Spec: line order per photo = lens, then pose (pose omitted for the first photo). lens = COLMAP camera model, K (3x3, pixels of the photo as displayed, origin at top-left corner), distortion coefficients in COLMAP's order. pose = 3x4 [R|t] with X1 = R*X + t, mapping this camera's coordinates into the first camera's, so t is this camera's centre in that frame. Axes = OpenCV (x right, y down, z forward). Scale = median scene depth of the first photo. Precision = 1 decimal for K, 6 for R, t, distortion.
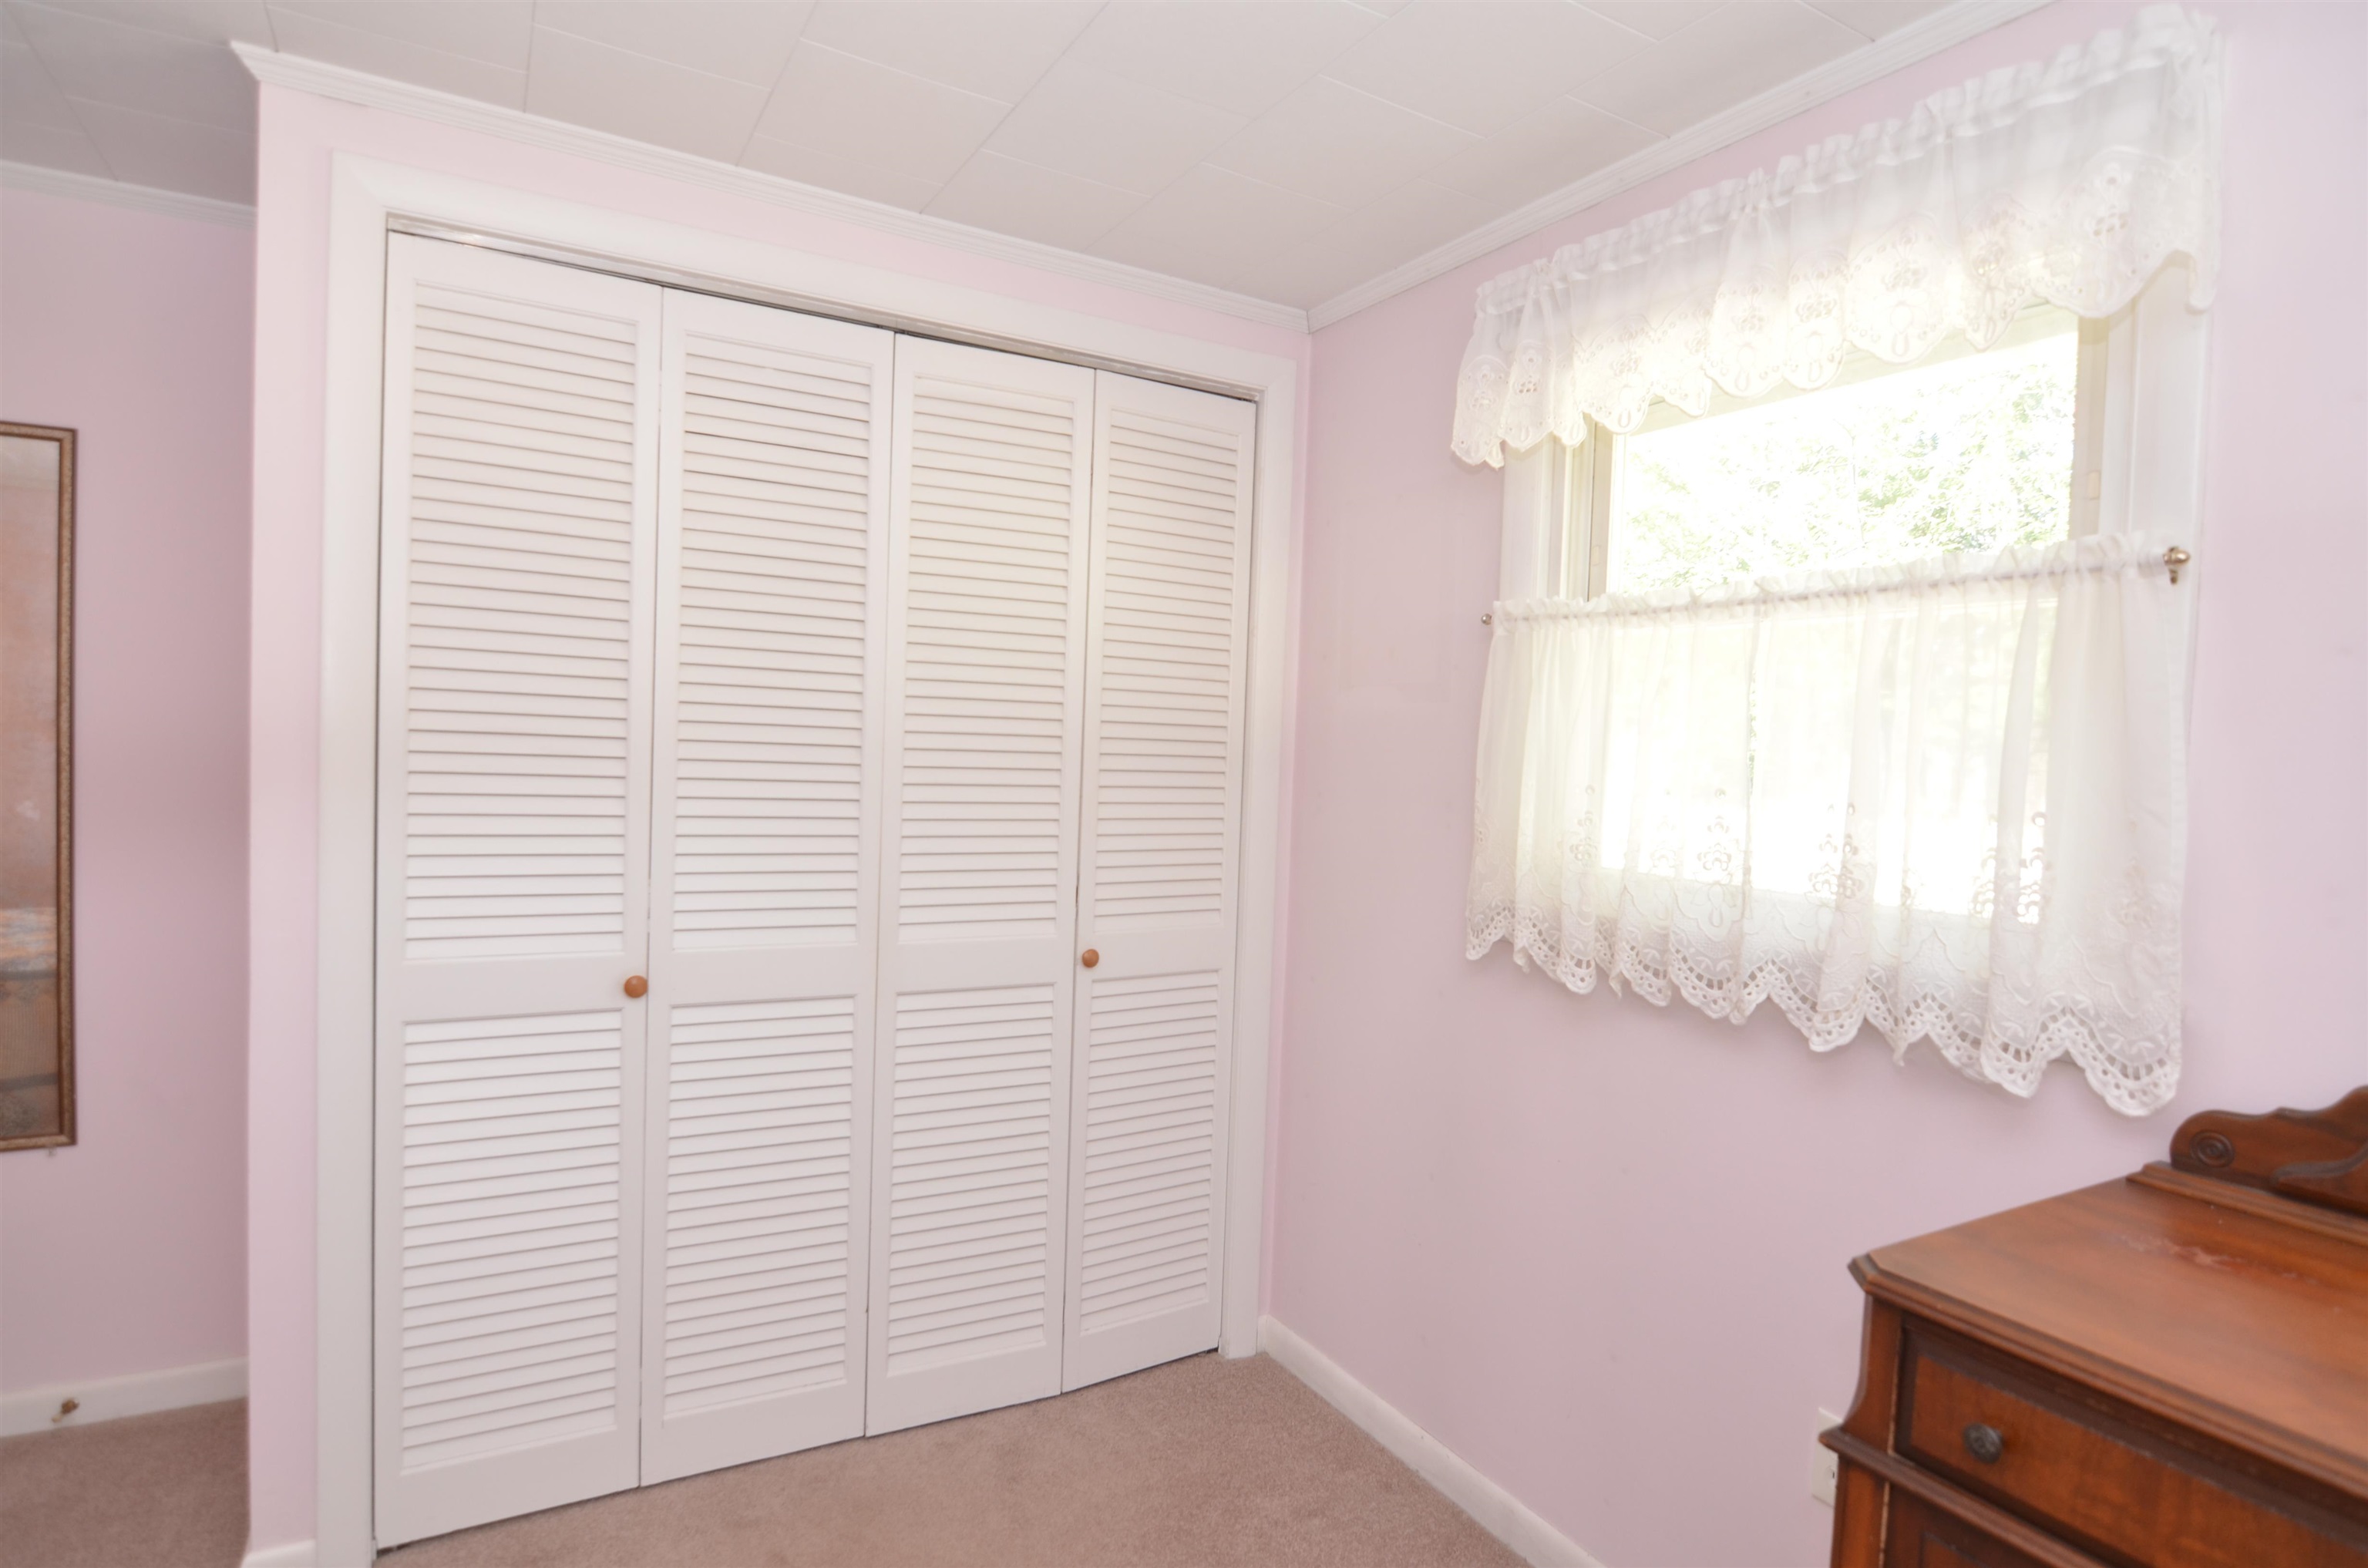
lens RADIAL K [[1299.5, 0, 1193.4], [0, 1299.5, 789.4], [0, 0, 1]] dist [-0.002540, -0.013795]
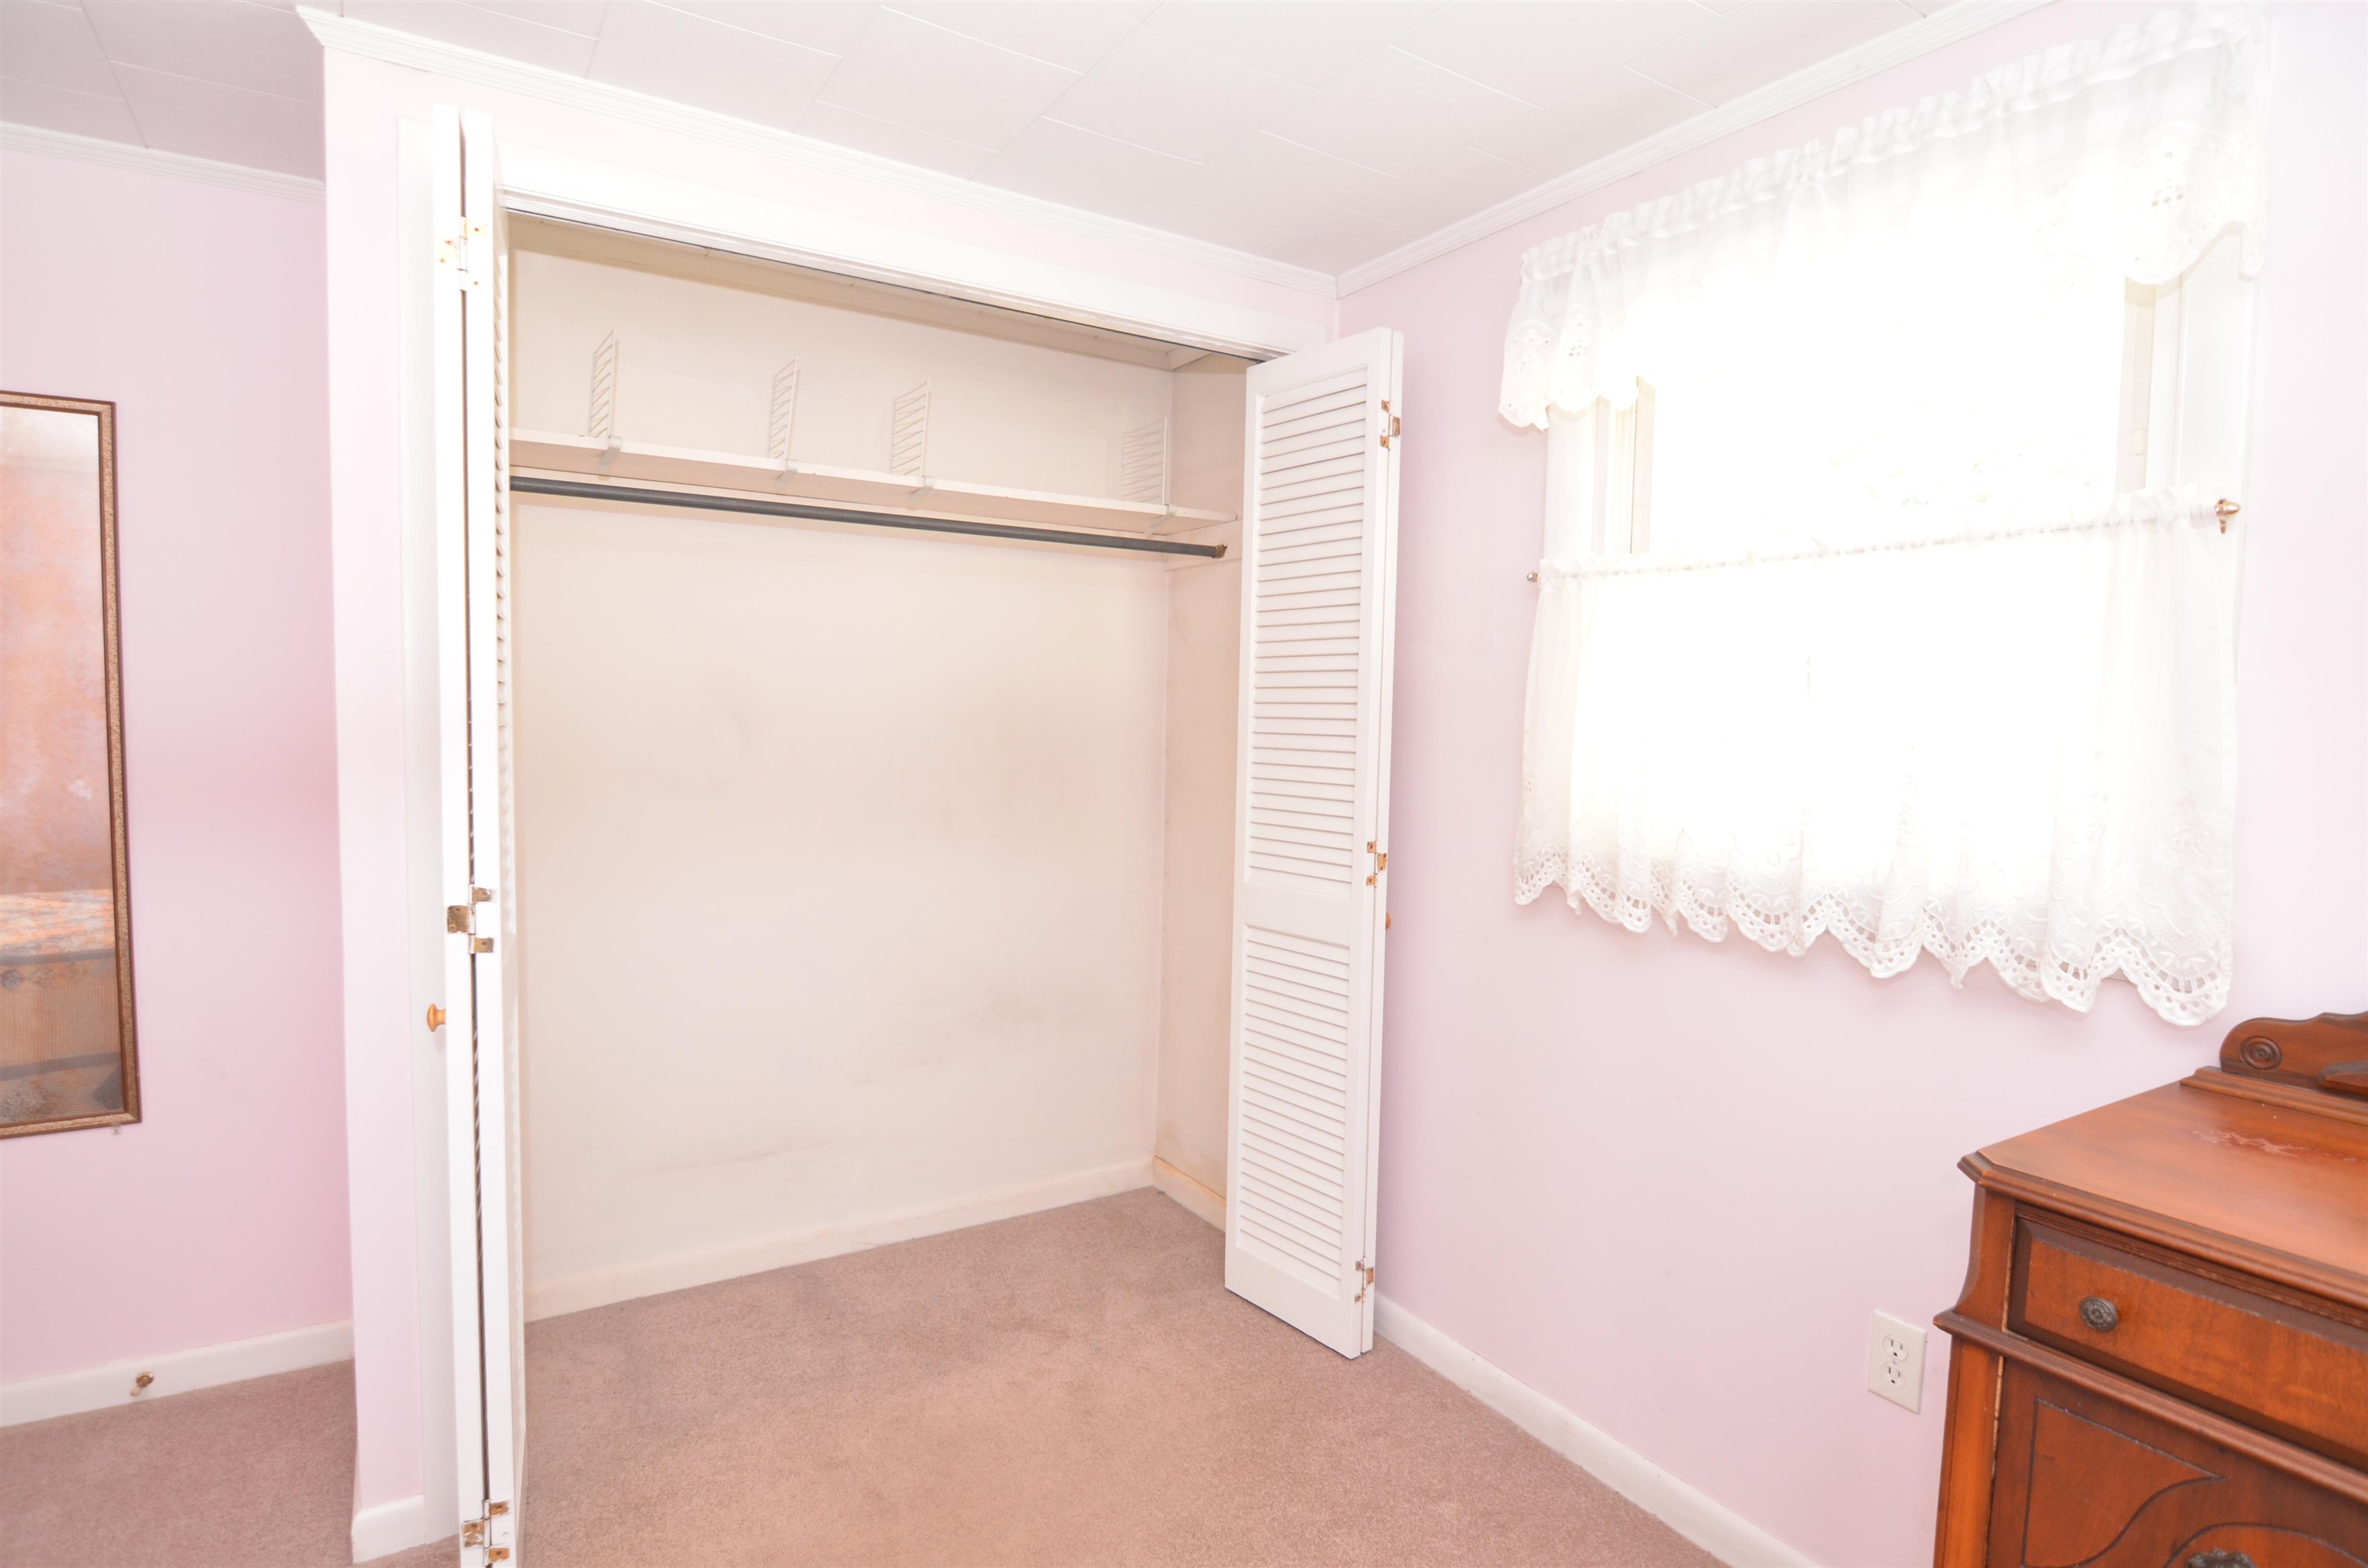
lens RADIAL K [[1284.4, 0, 1219.1], [0, 1284.4, 791.7], [0, 0, 1]] dist [-0.003264, -0.013358]
pose [[0.998959, -0.019525, 0.041236, -0.097155], [0.018282, 0.999373, 0.030306, 0.006645], [-0.041802, -0.029520, 0.998690, -0.025391]]
